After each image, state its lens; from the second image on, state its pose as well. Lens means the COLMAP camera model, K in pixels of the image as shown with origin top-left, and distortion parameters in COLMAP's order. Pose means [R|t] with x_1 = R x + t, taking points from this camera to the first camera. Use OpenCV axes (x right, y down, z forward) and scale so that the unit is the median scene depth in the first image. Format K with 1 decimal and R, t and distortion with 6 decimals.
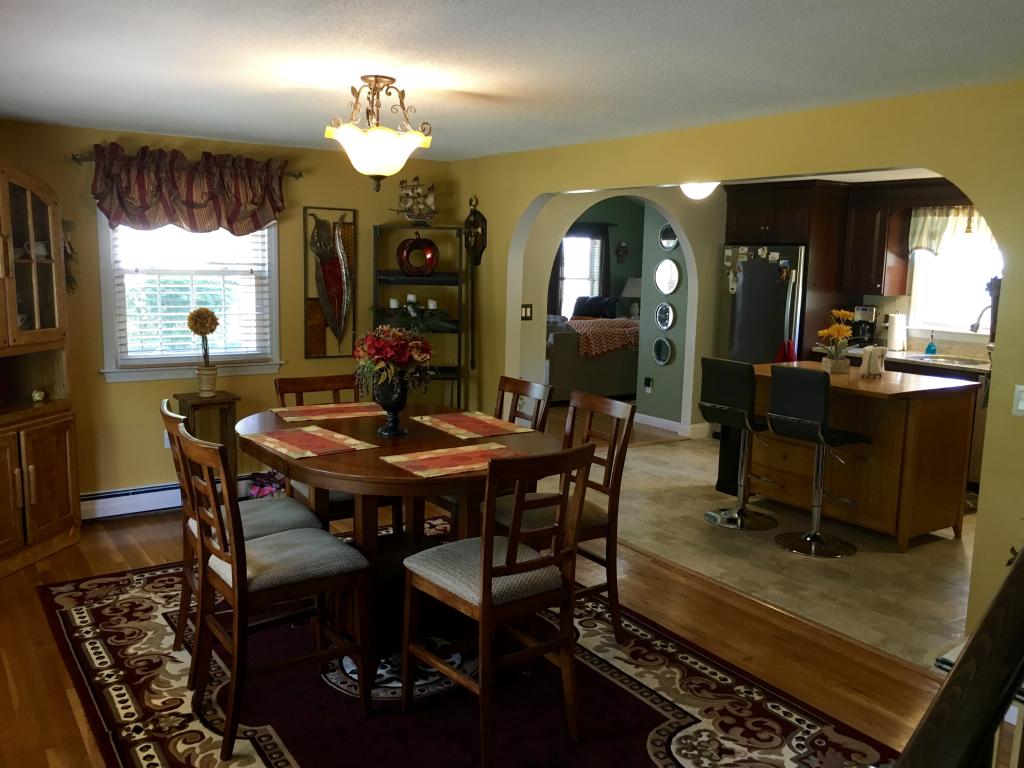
lens RADIAL K [[871.6, 0, 512.0], [0, 871.6, 384.0], [0, 0, 1]] dist [0.048360, -0.067543]
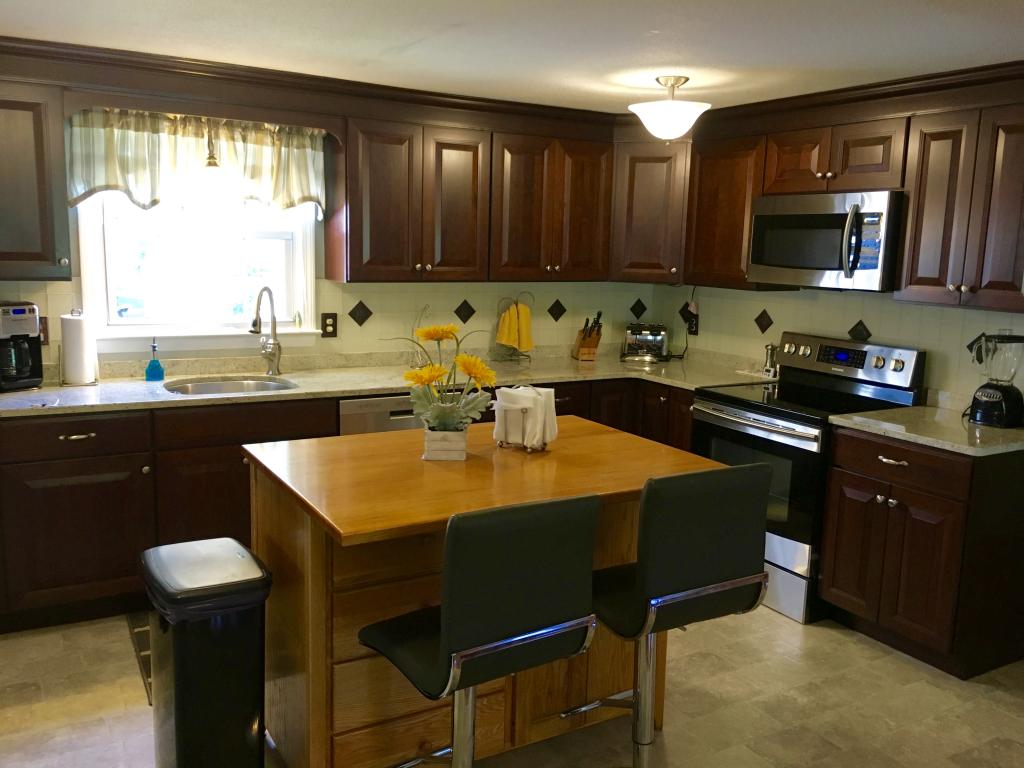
lens RADIAL K [[871.6, 0, 512.0], [0, 871.6, 384.0], [0, 0, 1]] dist [0.048360, -0.067543]
pose [[0.061778, -0.176293, 0.982397, -0.064642], [0.120350, 0.978411, 0.168010, -0.098379], [-0.990807, 0.107852, 0.081662, 0.726474]]
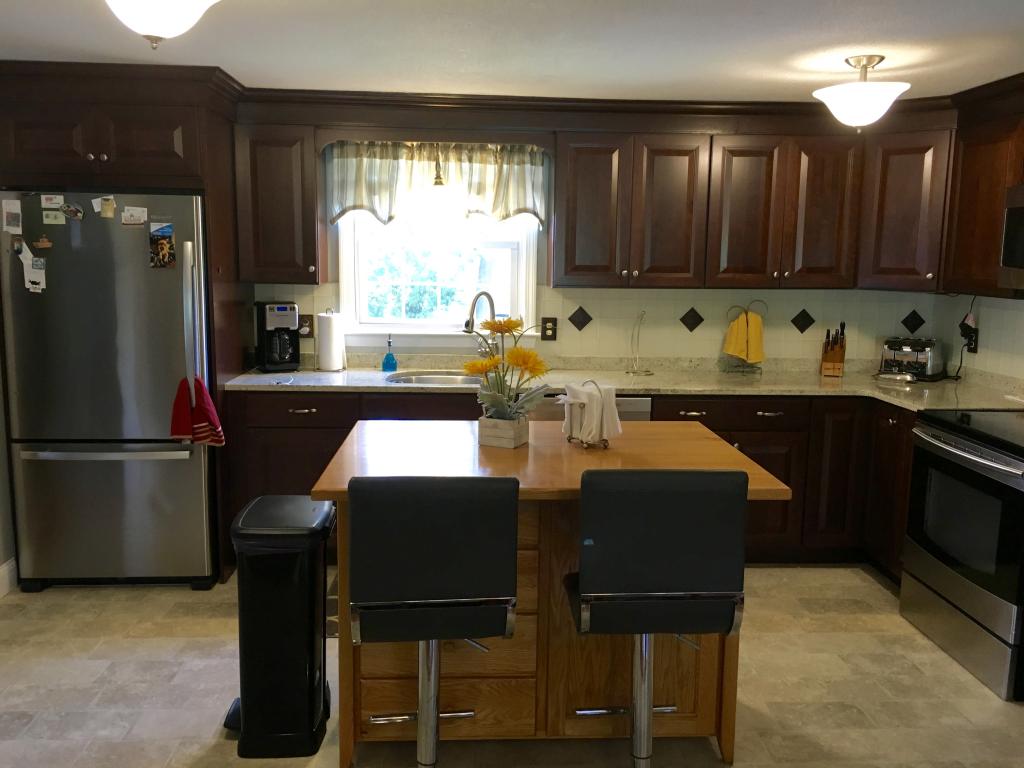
lens RADIAL K [[871.6, 0, 512.0], [0, 871.6, 384.0], [0, 0, 1]] dist [0.048360, -0.067543]
pose [[0.514391, -0.137160, 0.846516, -0.032073], [0.122700, 0.988741, 0.085645, -0.068777], [-0.848732, 0.059813, 0.525430, 0.578713]]
